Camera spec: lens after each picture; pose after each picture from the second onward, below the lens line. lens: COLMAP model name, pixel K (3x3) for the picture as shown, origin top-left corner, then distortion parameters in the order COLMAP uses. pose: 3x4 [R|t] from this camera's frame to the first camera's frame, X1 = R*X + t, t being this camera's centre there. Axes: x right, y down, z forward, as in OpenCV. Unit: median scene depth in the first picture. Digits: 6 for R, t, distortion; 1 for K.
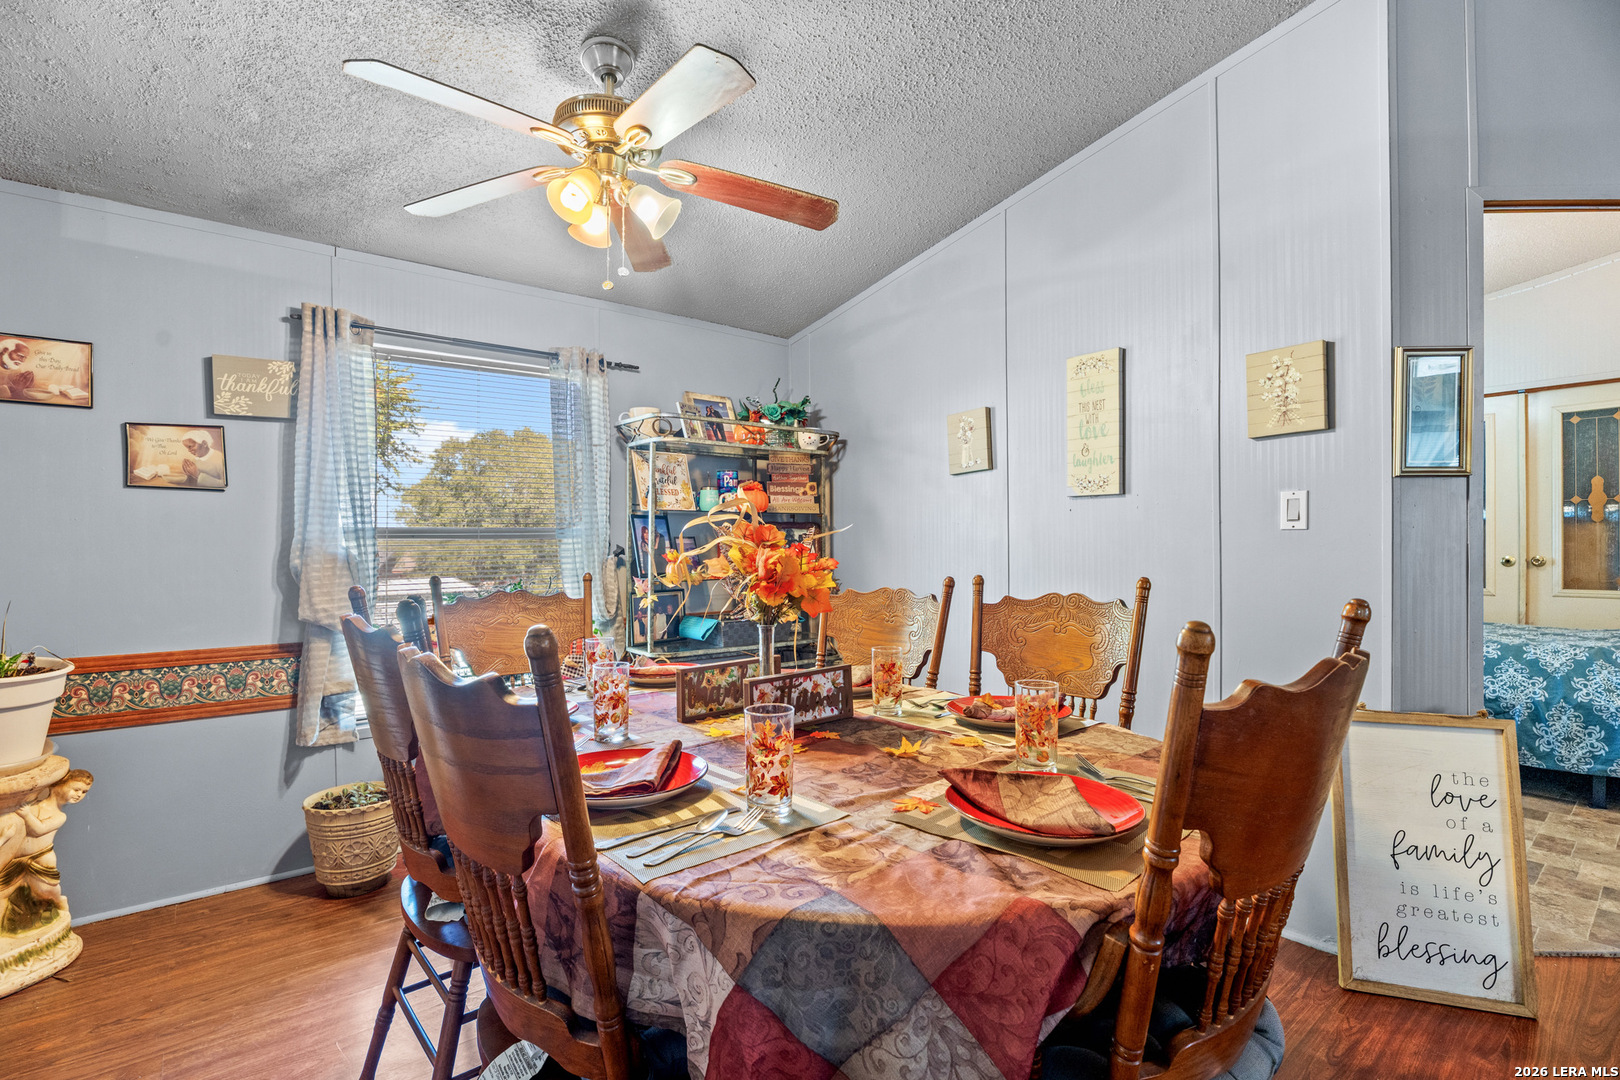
lens RADIAL K [[739.8, 0, 777.6], [0, 739.8, 544.4], [0, 0, 1]] dist [-0.009168, -0.002889]
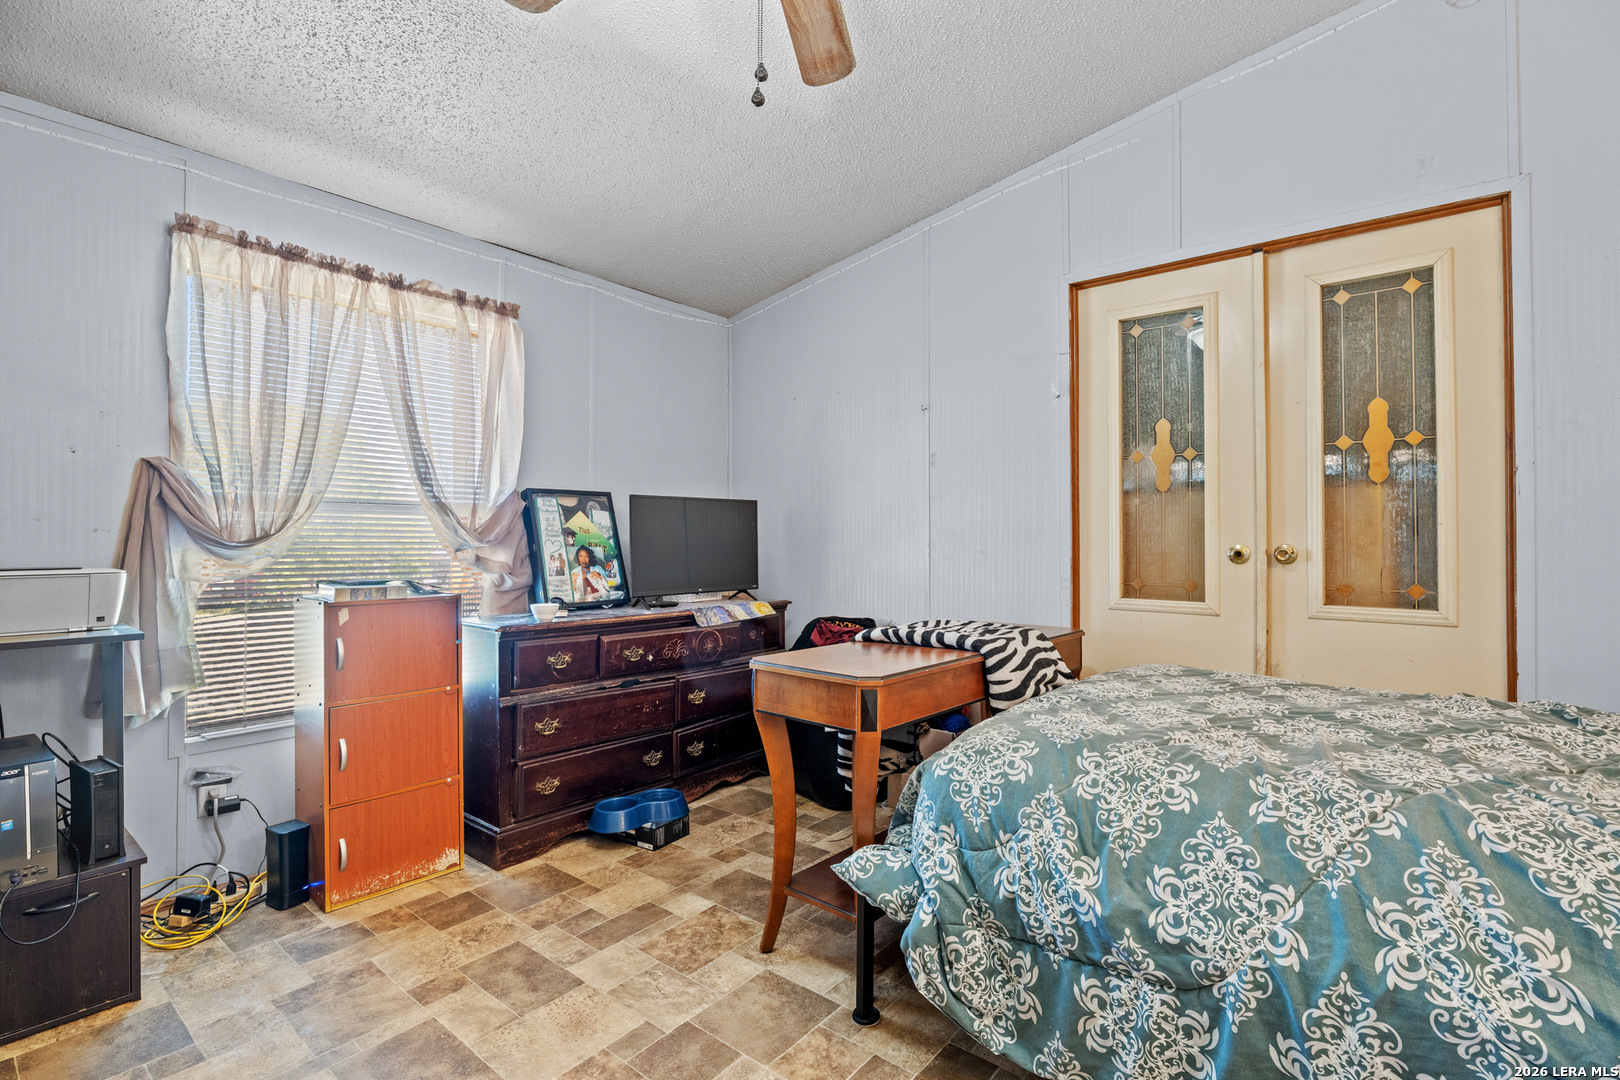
lens RADIAL K [[739.8, 0, 775.9], [0, 739.8, 521.9], [0, 0, 1]] dist [-0.009168, -0.002889]
pose [[0.980443, 0.009389, 0.196577, 0.573007], [-0.006045, 0.999827, -0.017605, 0.011039], [-0.196708, 0.016072, 0.980330, 0.547145]]
